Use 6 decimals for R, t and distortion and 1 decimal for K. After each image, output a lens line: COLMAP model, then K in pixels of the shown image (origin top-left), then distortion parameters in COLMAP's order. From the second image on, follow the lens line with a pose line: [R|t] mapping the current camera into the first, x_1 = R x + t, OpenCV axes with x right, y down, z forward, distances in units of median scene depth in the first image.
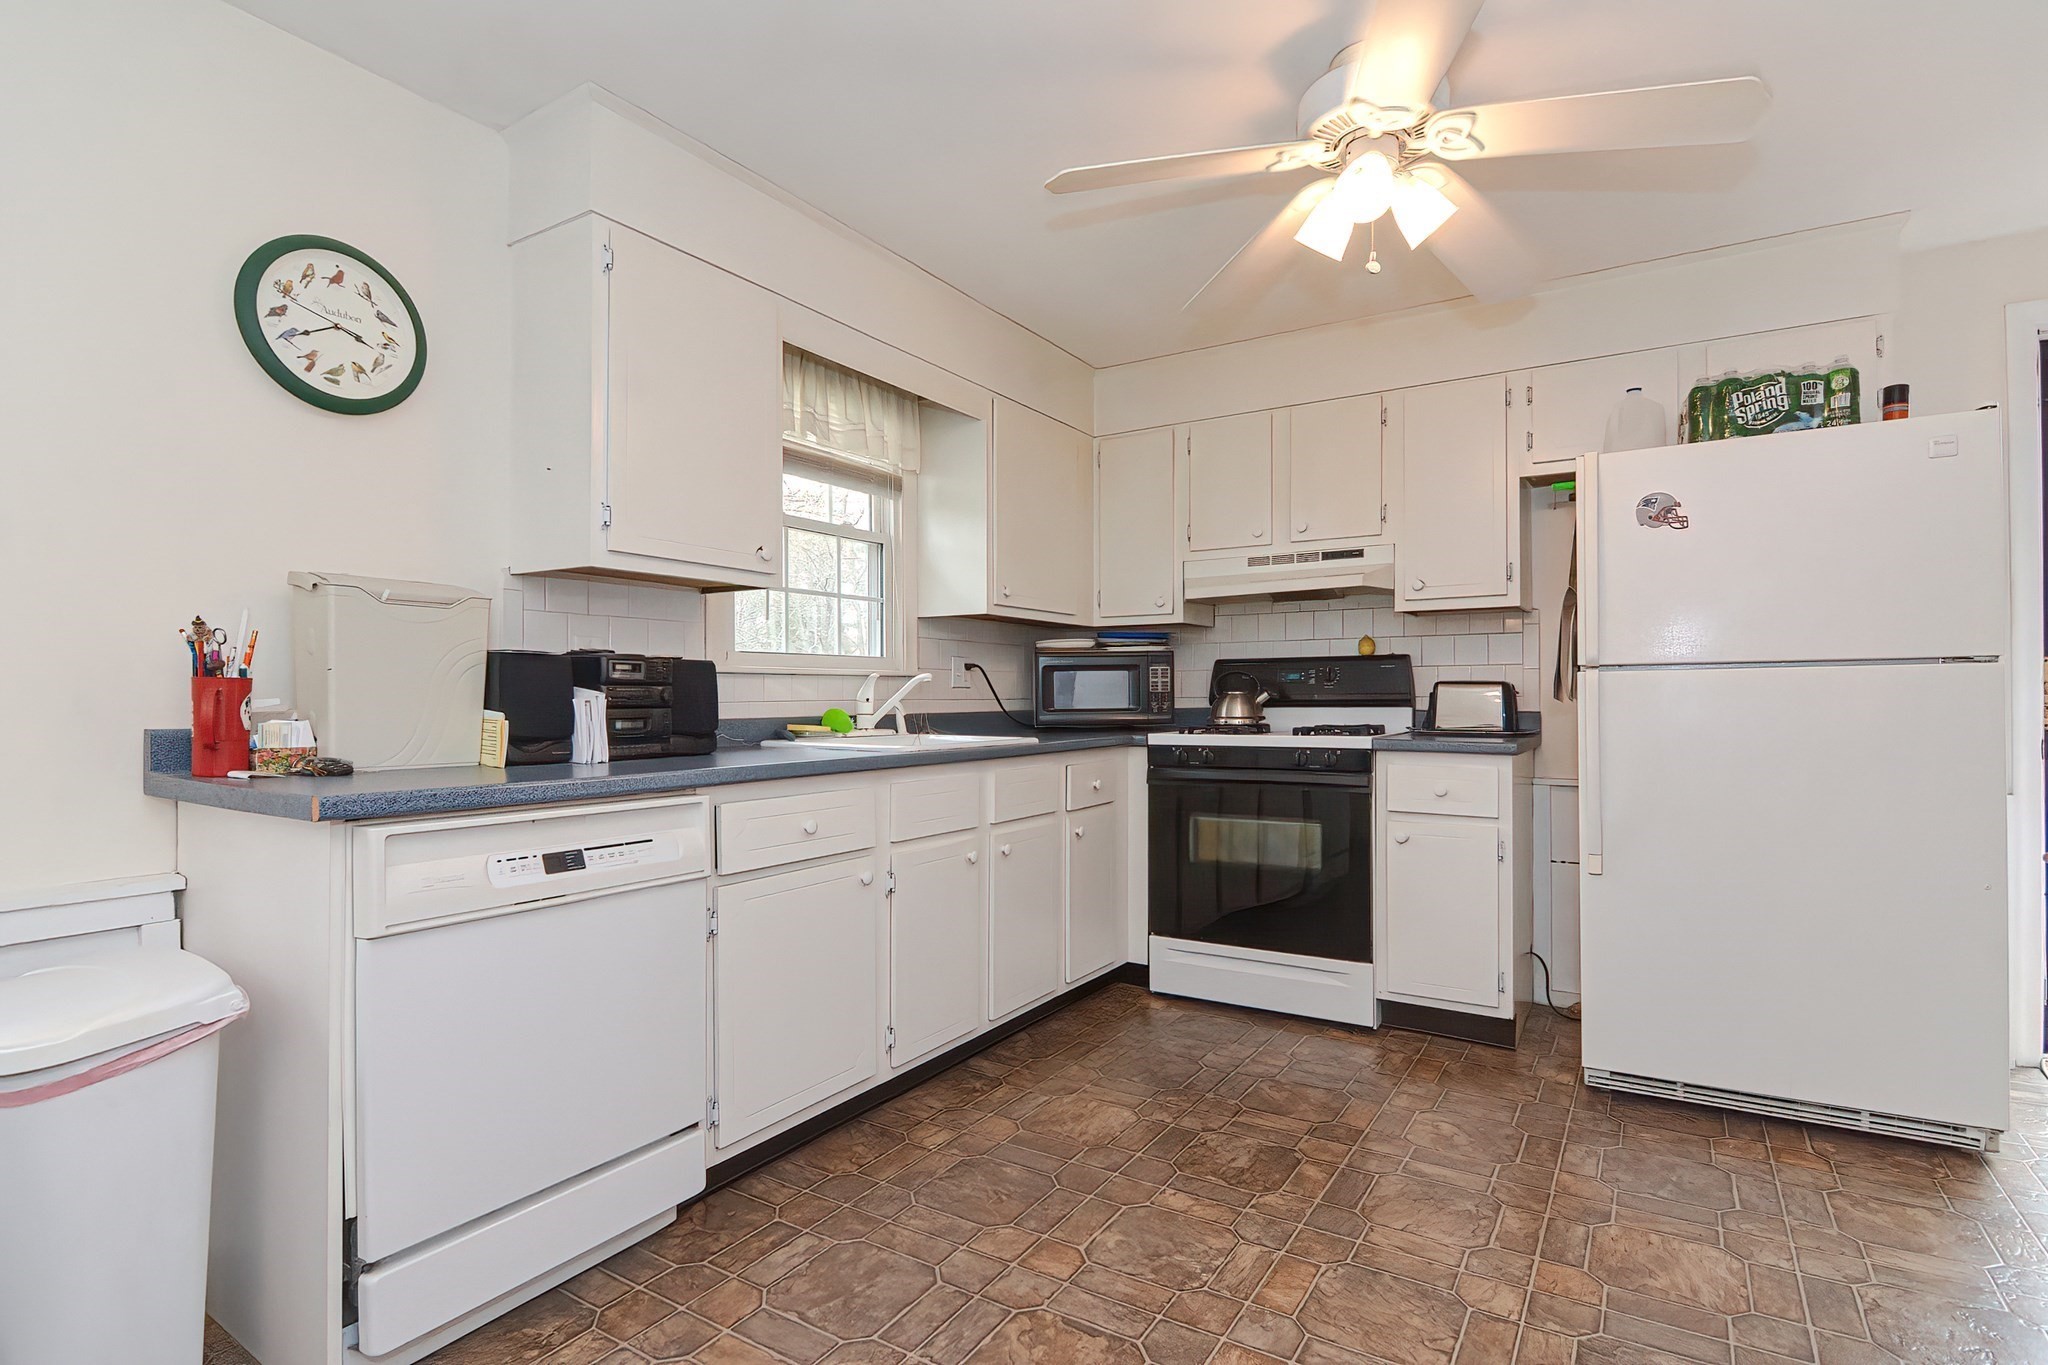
lens RADIAL K [[992.1, 0, 1006.5], [0, 992.1, 647.4], [0, 0, 1]] dist [-0.004807, -0.008957]
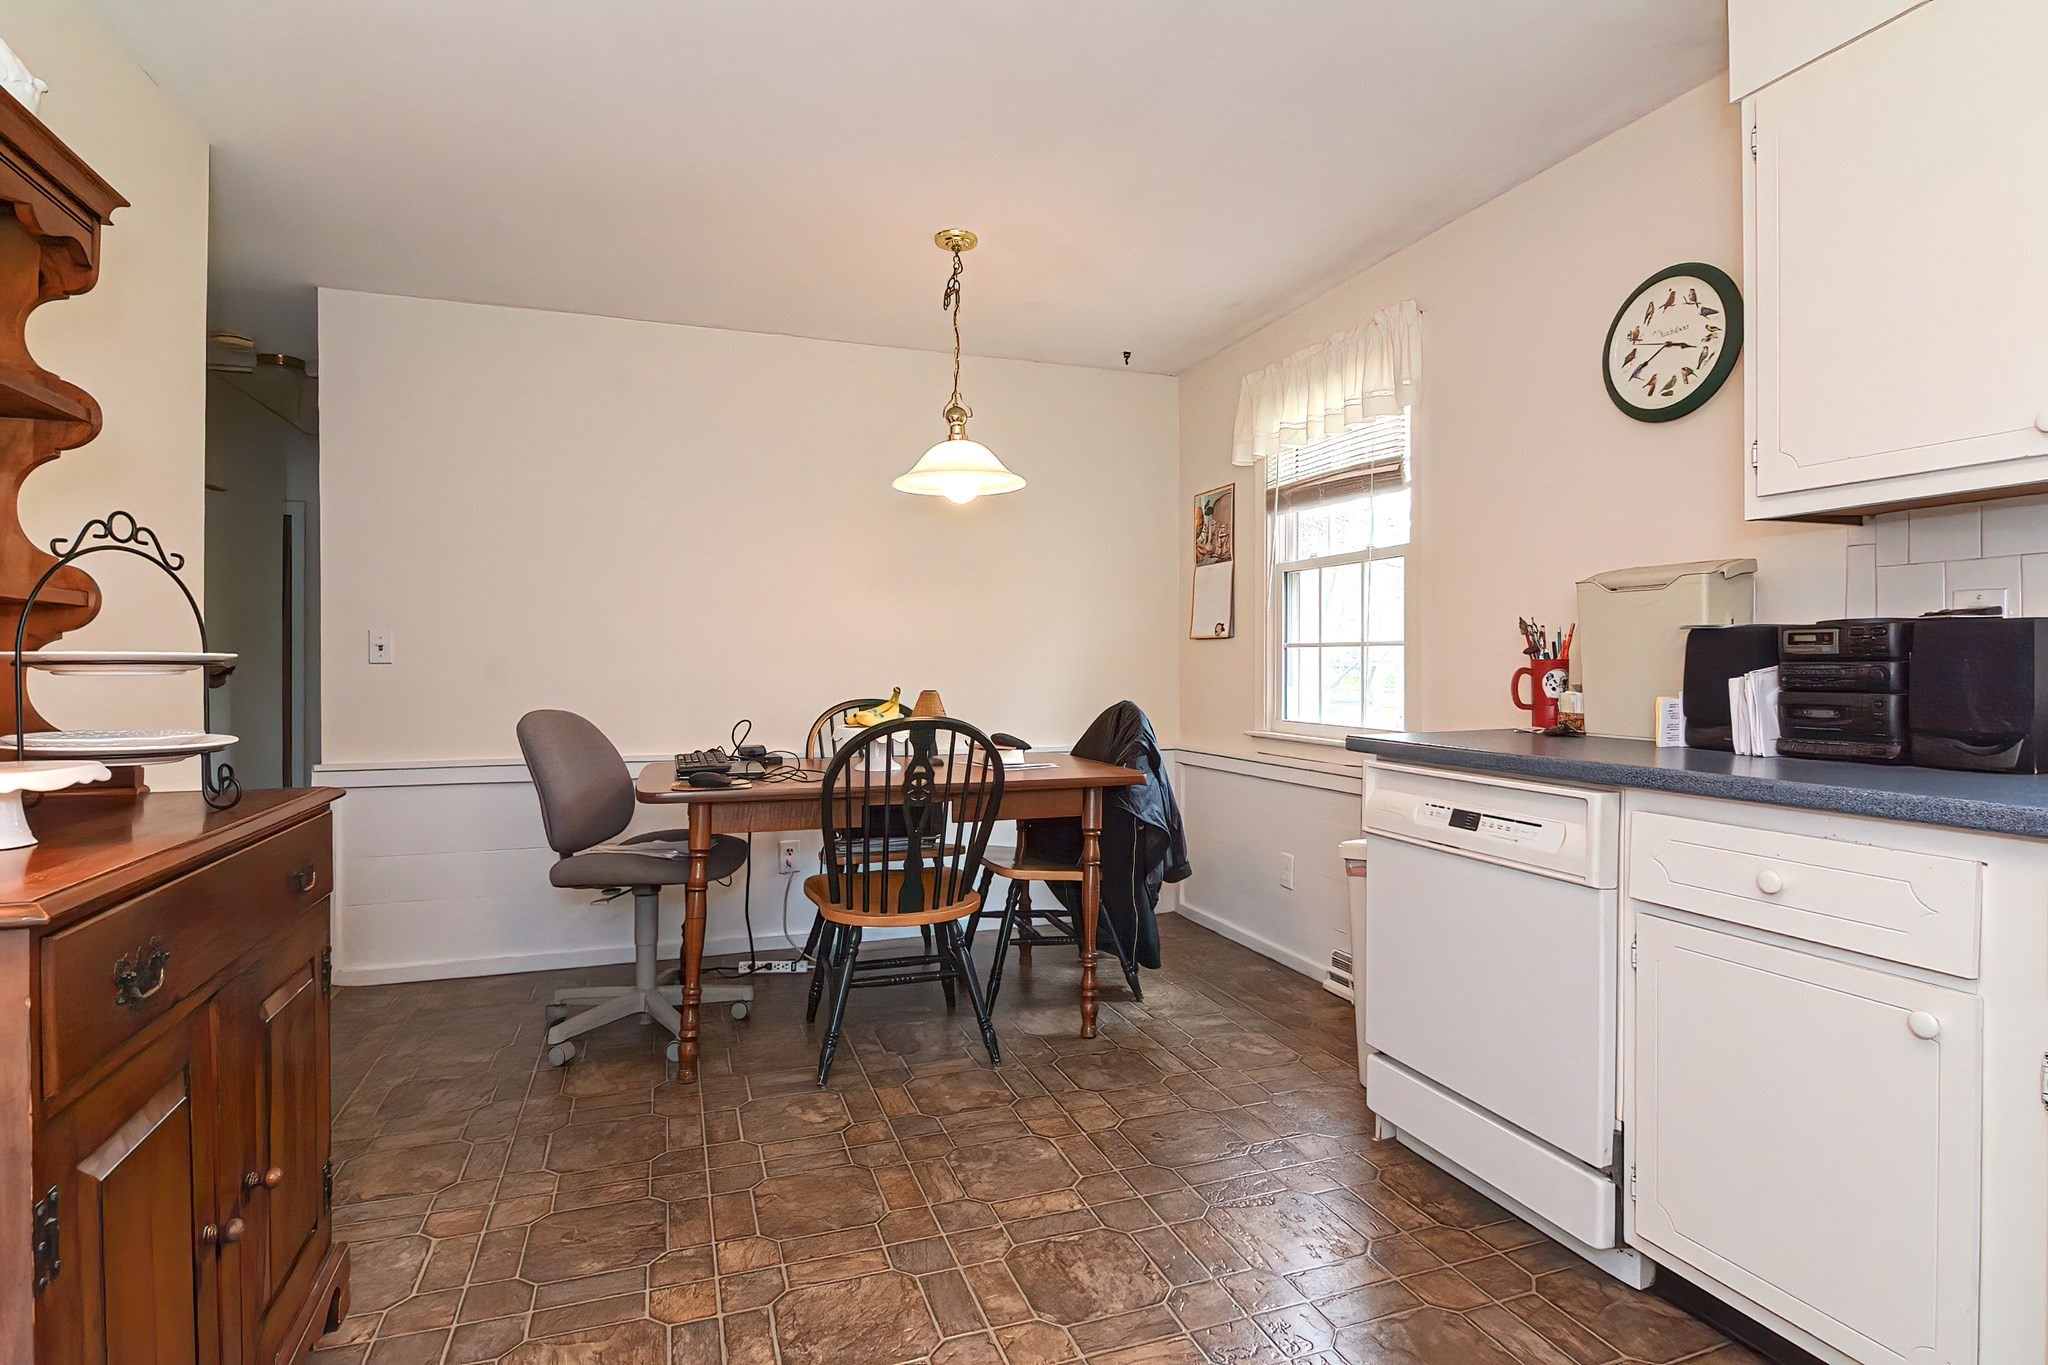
lens RADIAL K [[992.1, 0, 1038.0], [0, 992.1, 657.2], [0, 0, 1]] dist [-0.004807, -0.008957]
pose [[-0.579519, -0.007139, -0.814927, 0.588831], [0.038120, 0.998630, -0.035857, 0.038975], [0.814066, -0.051845, -0.578453, 0.950429]]
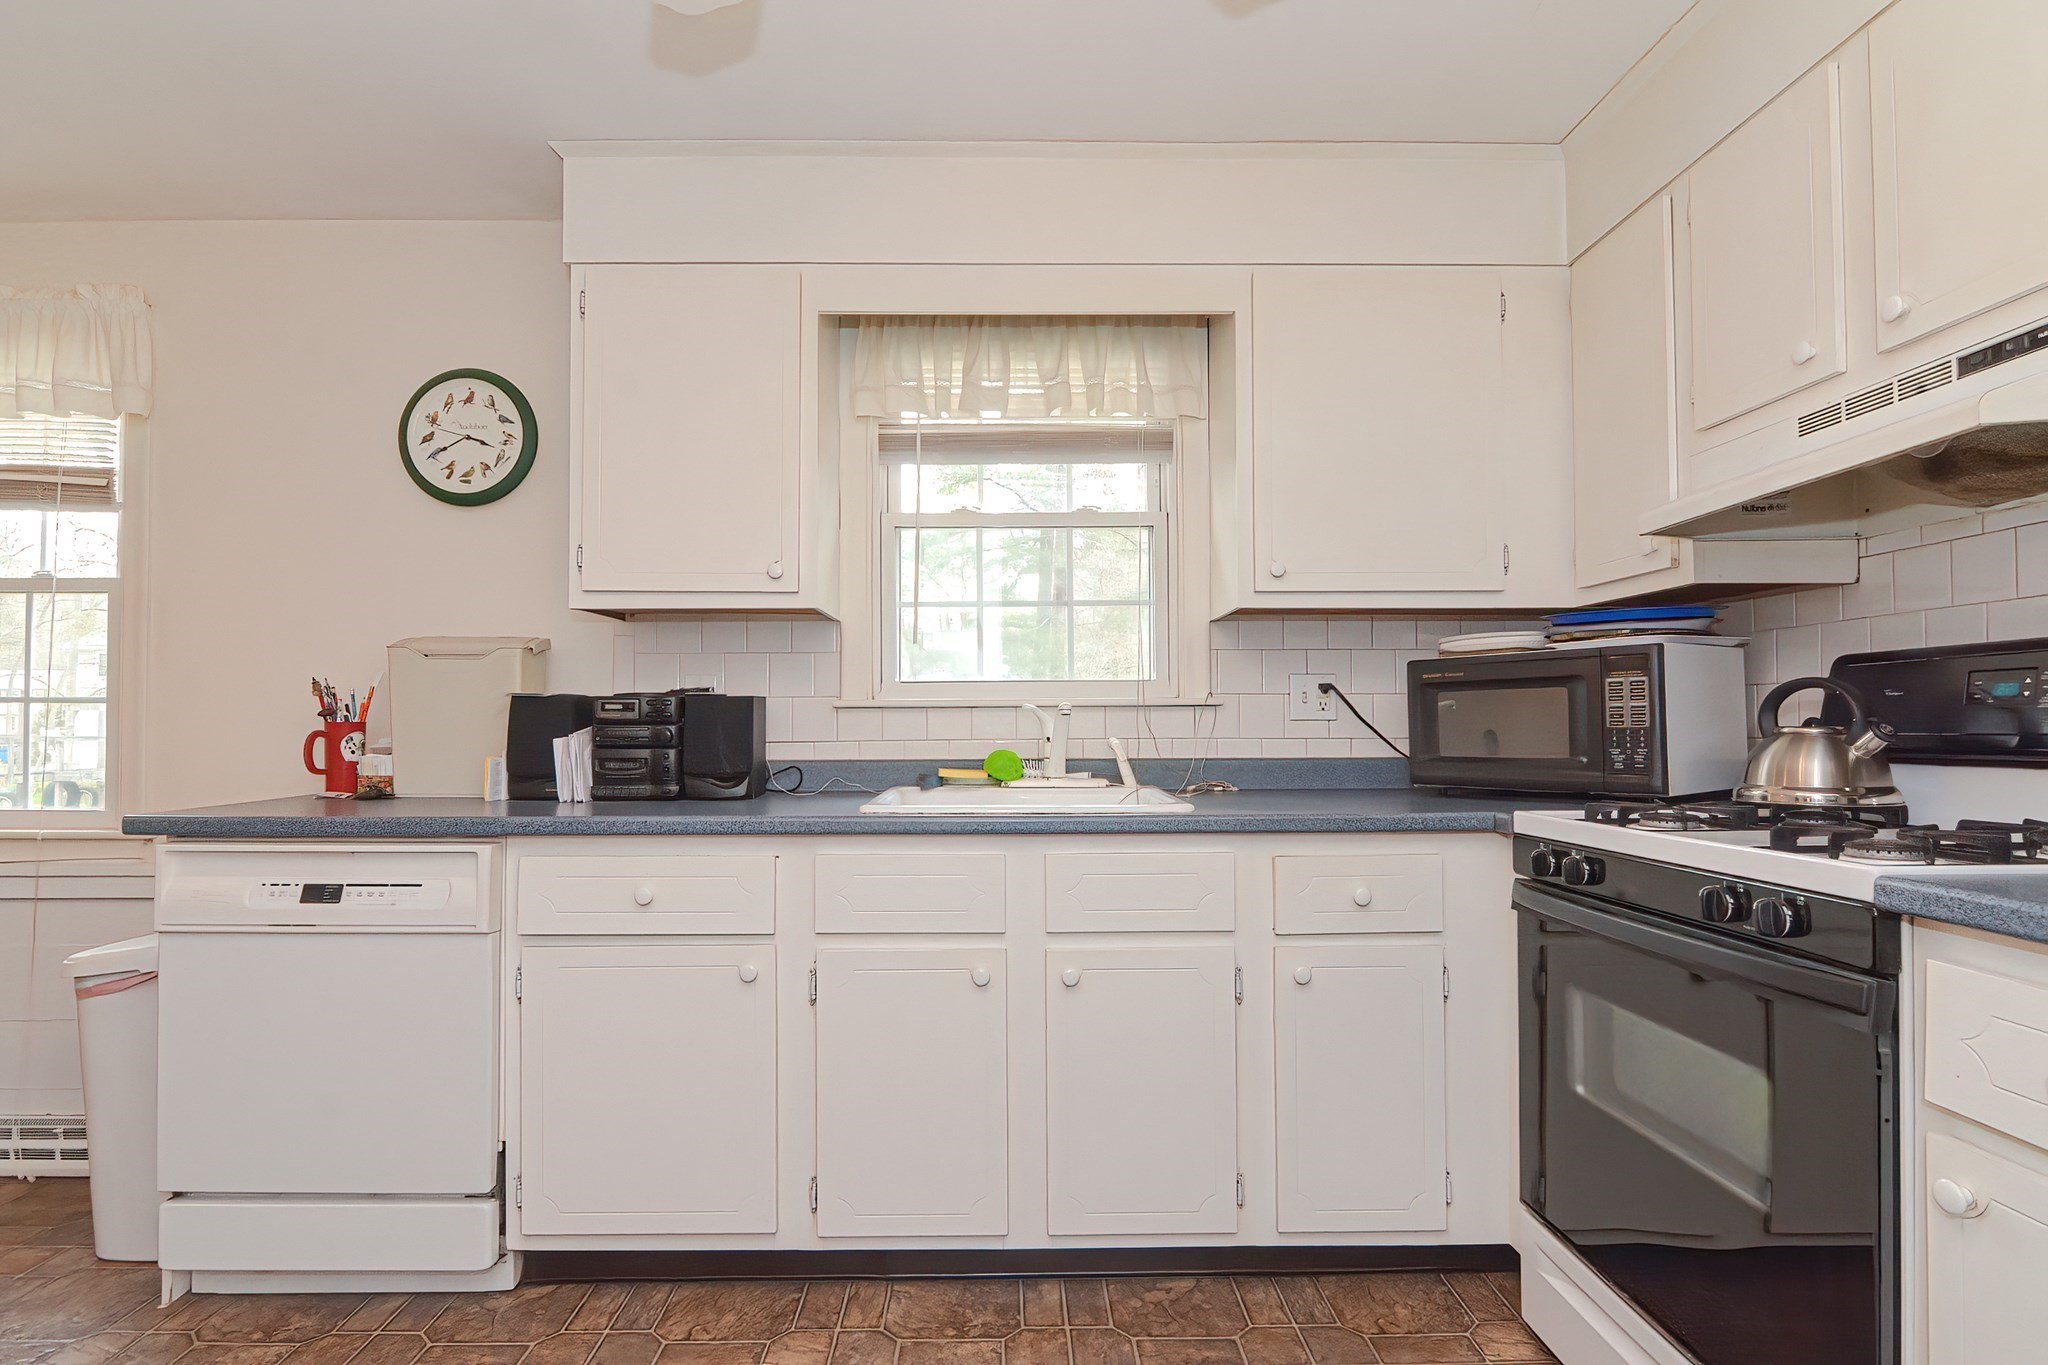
lens RADIAL K [[992.1, 0, 1003.8], [0, 992.1, 676.4], [0, 0, 1]] dist [-0.004807, -0.008957]
pose [[0.562753, -0.040709, -0.825622, 0.650793], [0.041832, 0.998909, -0.020740, 0.026892], [0.825566, -0.022865, 0.563843, 0.768521]]
